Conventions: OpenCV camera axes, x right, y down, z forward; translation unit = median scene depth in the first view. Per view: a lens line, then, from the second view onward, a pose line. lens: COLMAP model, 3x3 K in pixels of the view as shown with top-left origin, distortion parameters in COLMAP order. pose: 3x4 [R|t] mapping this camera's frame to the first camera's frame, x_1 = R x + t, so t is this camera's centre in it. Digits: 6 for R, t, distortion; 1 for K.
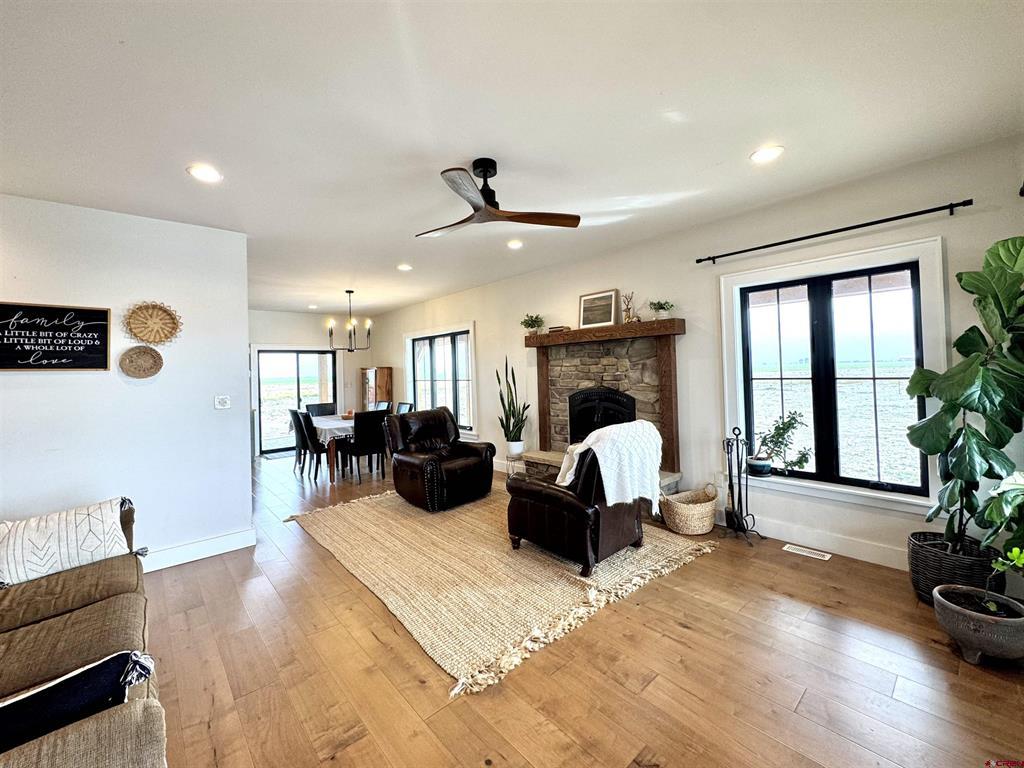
lens RADIAL K [[425.8, 0, 513.6], [0, 425.8, 362.7], [0, 0, 1]] dist [-0.000187, -0.000042]
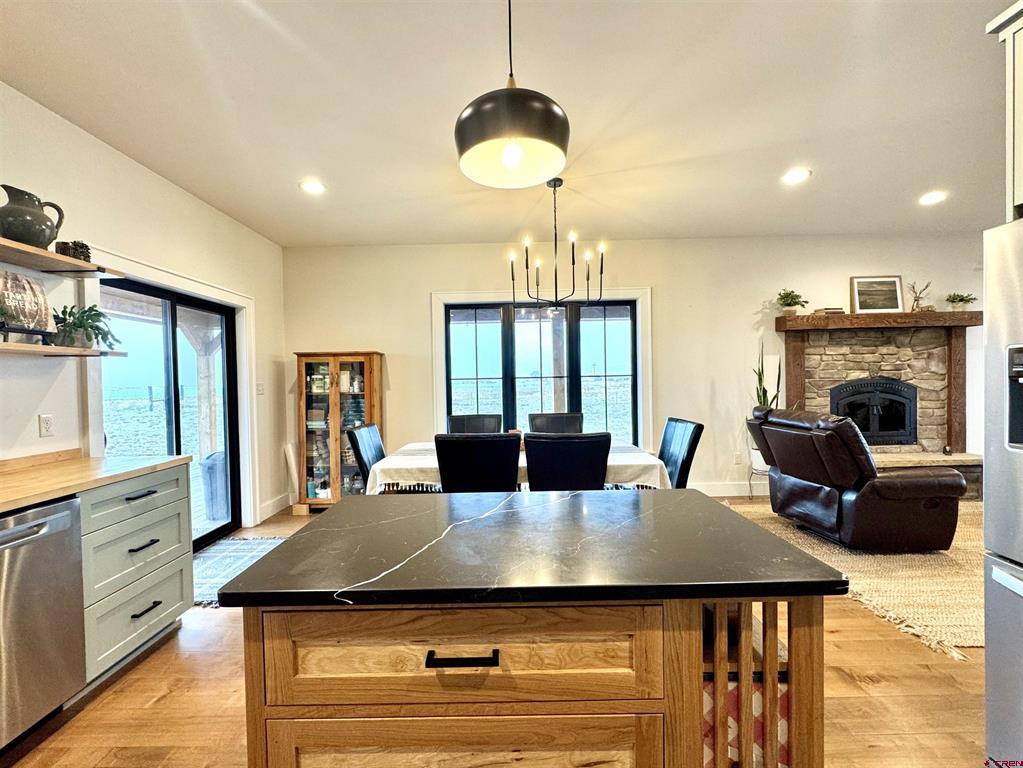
lens RADIAL K [[455.6, 0, 501.7], [0, 455.6, 387.7], [0, 0, 1]] dist [0.000540, -0.000138]
pose [[0.665833, 0.004975, 0.746085, -1.160678], [-0.011889, 0.999922, 0.003943, 0.090838], [-0.746007, -0.011495, 0.665839, 0.999577]]
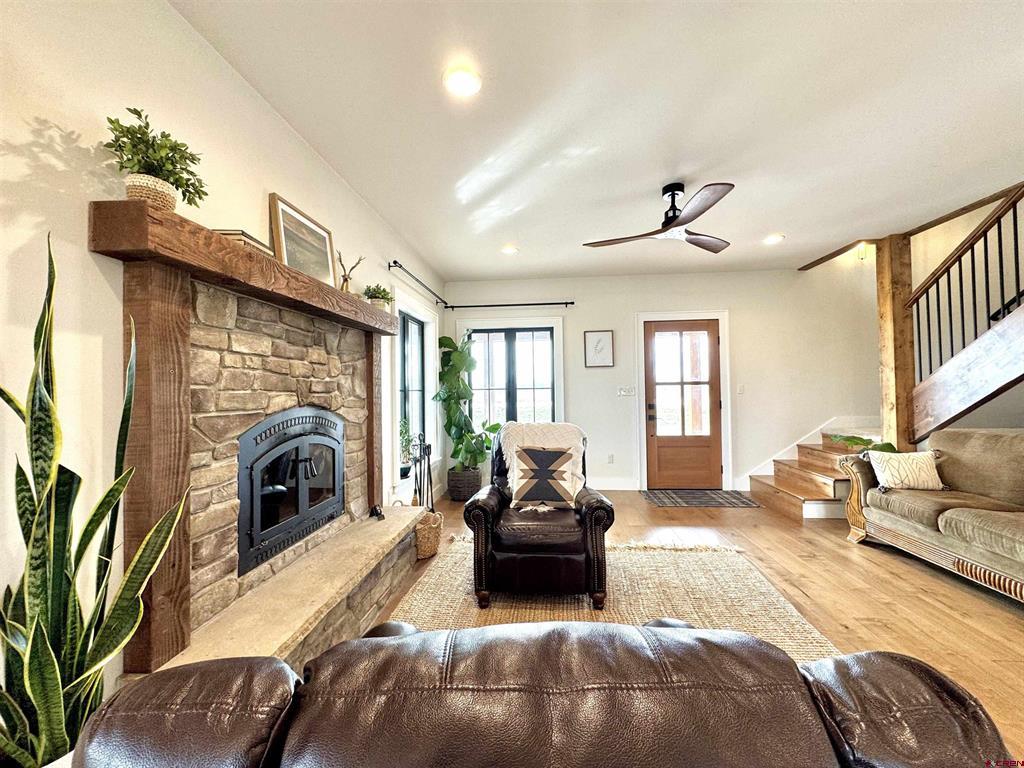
lens RADIAL K [[408.1, 0, 513.7], [0, 408.1, 381.2], [0, 0, 1]] dist [-0.001540, -0.000094]
pose [[-0.684866, 0.056483, 0.726477, -0.320807], [0.025785, 0.998245, -0.053305, 0.063795], [-0.728213, -0.017774, -0.685120, 1.212493]]
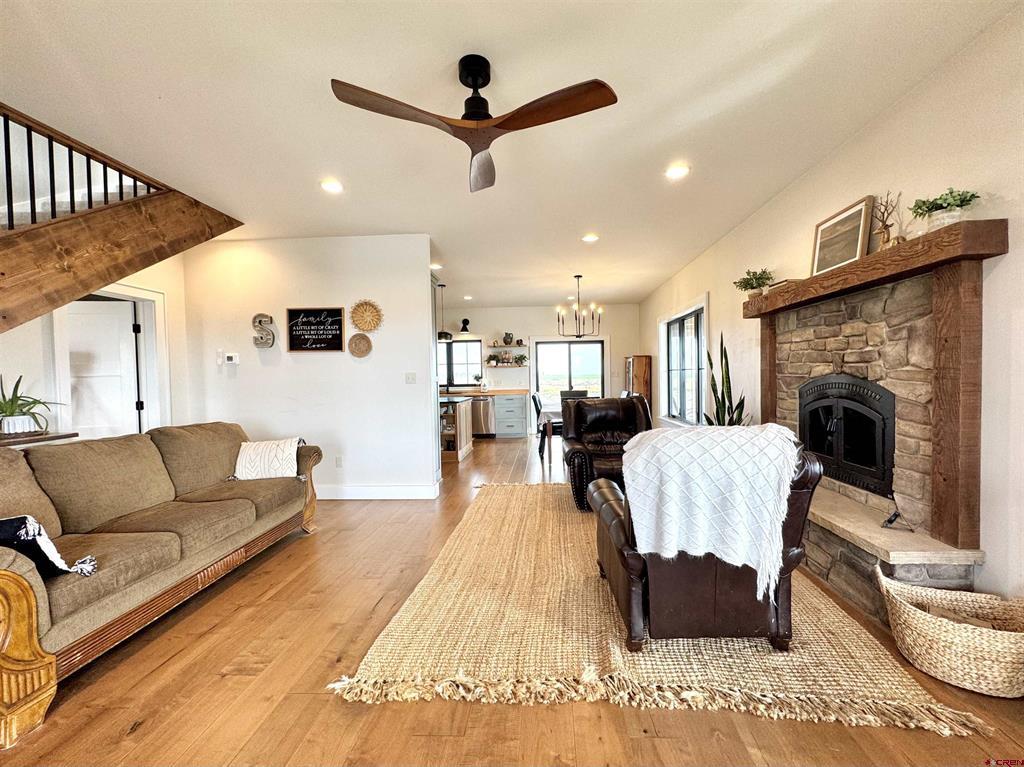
lens RADIAL K [[427.2, 0, 524.4], [0, 427.2, 385.8], [0, 0, 1]] dist [-0.001252, -0.000188]
pose [[0.712139, 0.034778, -0.701177, 0.324880], [0.009281, 0.998219, 0.058937, 0.036908], [0.701977, -0.048479, 0.710548, 0.284508]]
